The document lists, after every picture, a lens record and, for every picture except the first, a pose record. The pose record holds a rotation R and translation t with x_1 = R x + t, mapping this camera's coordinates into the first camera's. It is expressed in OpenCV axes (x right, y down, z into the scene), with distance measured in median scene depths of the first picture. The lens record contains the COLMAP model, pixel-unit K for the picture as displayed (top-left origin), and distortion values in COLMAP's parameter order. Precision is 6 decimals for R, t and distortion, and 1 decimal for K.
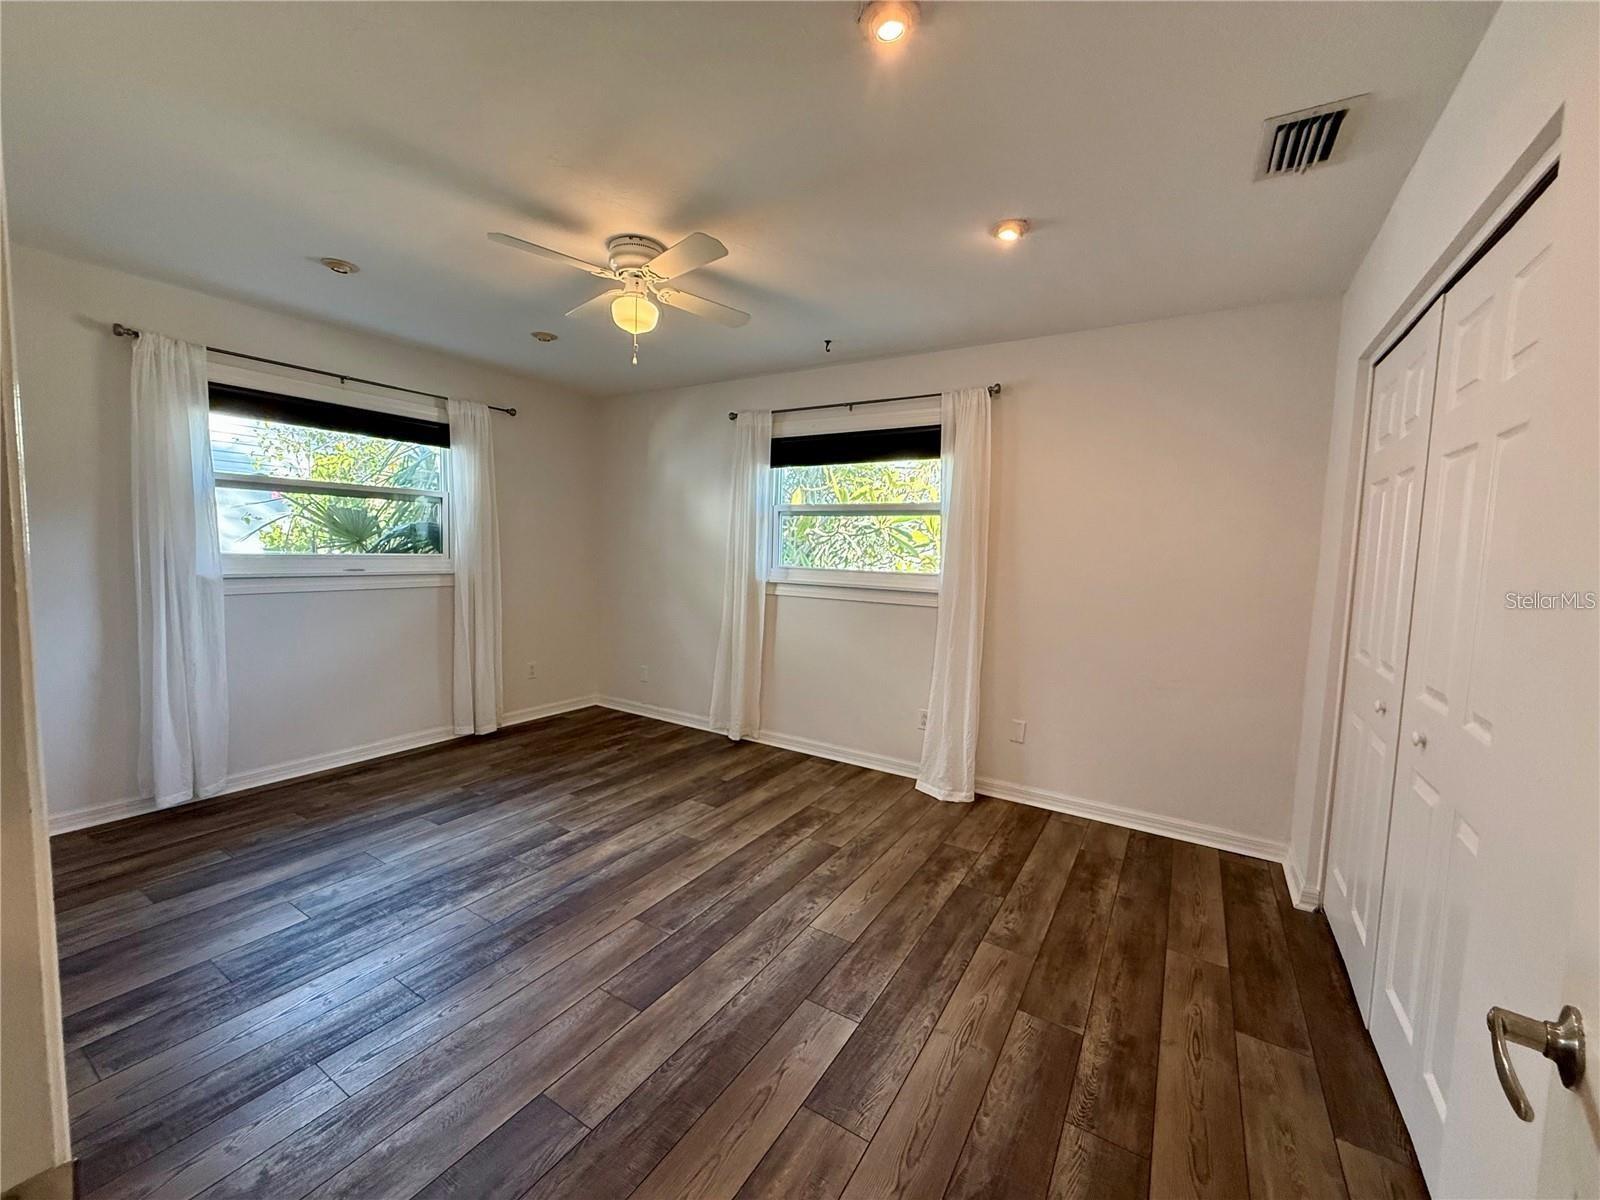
lens RADIAL K [[637.7, 0, 795.7], [0, 637.7, 600.9], [0, 0, 1]] dist [-0.000058, -0.000334]
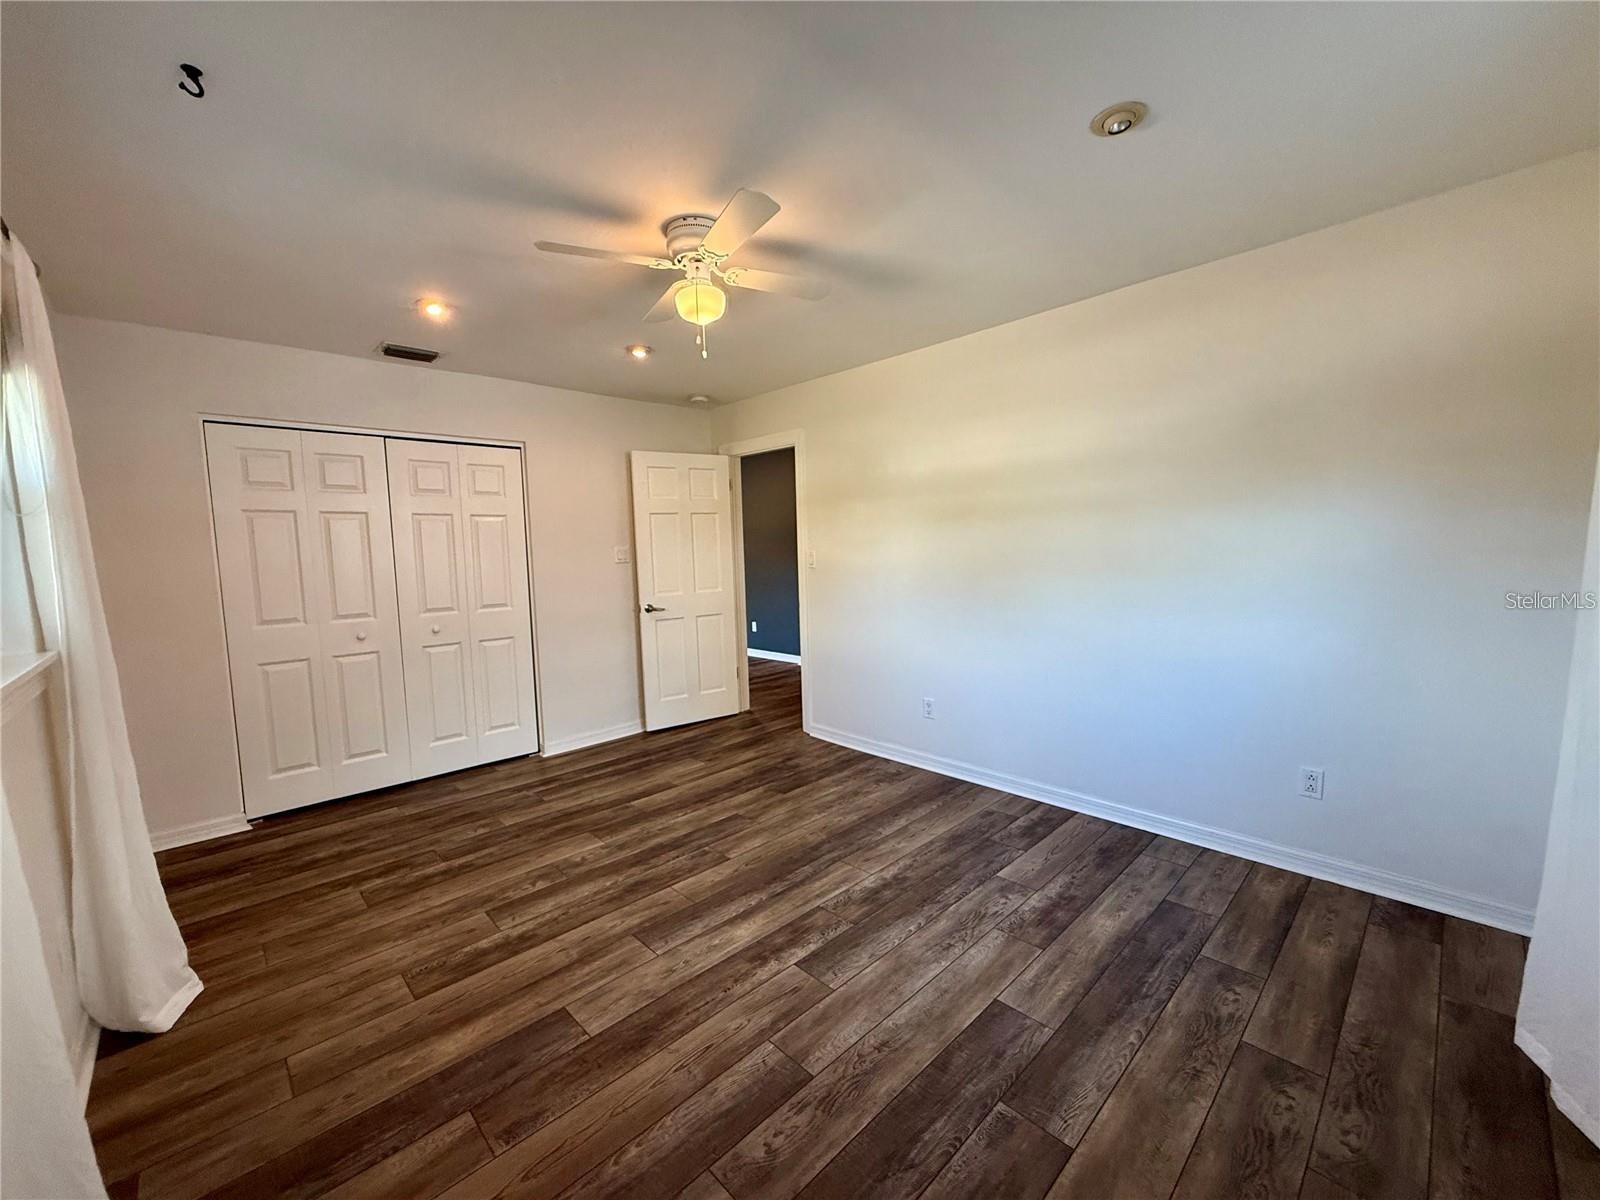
lens RADIAL K [[637.7, 0, 795.7], [0, 637.7, 600.9], [0, 0, 1]] dist [-0.000058, -0.000334]
pose [[-0.968851, -0.022803, 0.246593, -0.585817], [0.020774, 0.984759, 0.172680, -0.175387], [-0.246772, 0.172424, -0.953611, 1.811403]]
